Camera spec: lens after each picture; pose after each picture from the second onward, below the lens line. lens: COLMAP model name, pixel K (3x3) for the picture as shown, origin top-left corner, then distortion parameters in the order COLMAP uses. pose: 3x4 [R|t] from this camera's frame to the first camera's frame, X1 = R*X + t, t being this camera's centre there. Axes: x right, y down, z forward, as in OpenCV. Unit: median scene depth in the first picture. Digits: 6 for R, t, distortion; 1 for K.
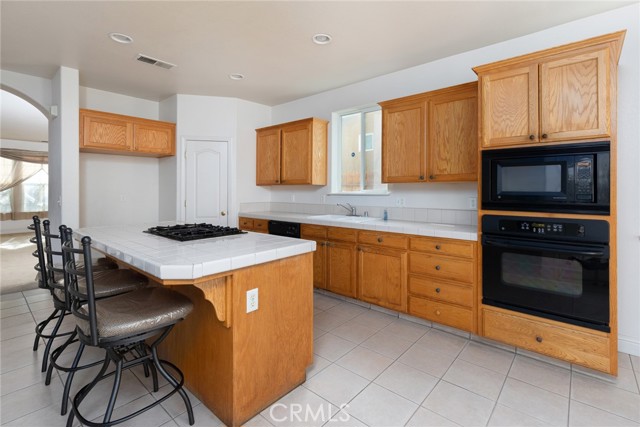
lens RADIAL K [[299.7, 0, 321.8], [0, 299.7, 187.8], [0, 0, 1]] dist [0.002152, 0.000066]
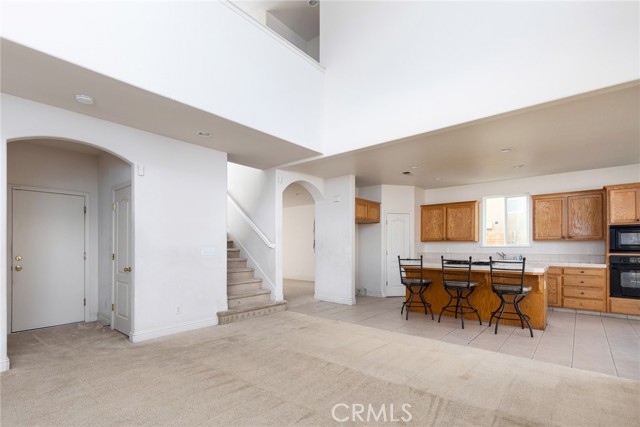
lens RADIAL K [[299.1, 0, 320.8], [0, 299.1, 244.1], [0, 0, 1]] dist [-0.001221, -0.000264]
pose [[0.999991, -0.000430, 0.004295, -1.308418], [0.000423, 0.999999, 0.001573, 0.004989], [-0.004295, -0.001571, 0.999990, -0.953449]]
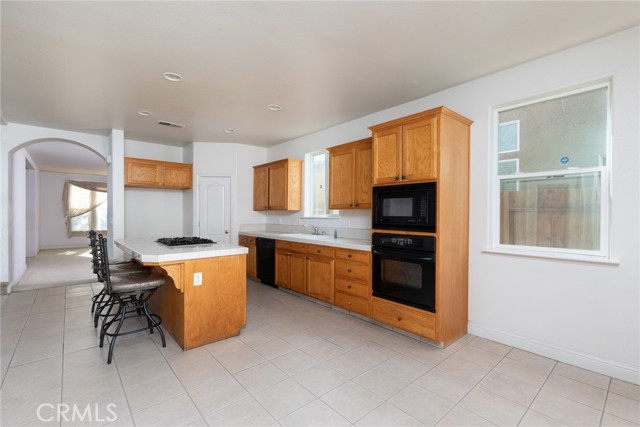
lens RADIAL K [[287.8, 0, 320.0], [0, 287.8, 213.5], [0, 0, 1]] dist [-0.000247, -0.000083]
pose [[0.990851, 0.002772, -0.134933, 0.402966], [-0.001936, 0.999978, 0.006324, -0.006349], [0.134947, -0.006005, 0.990835, -0.315422]]
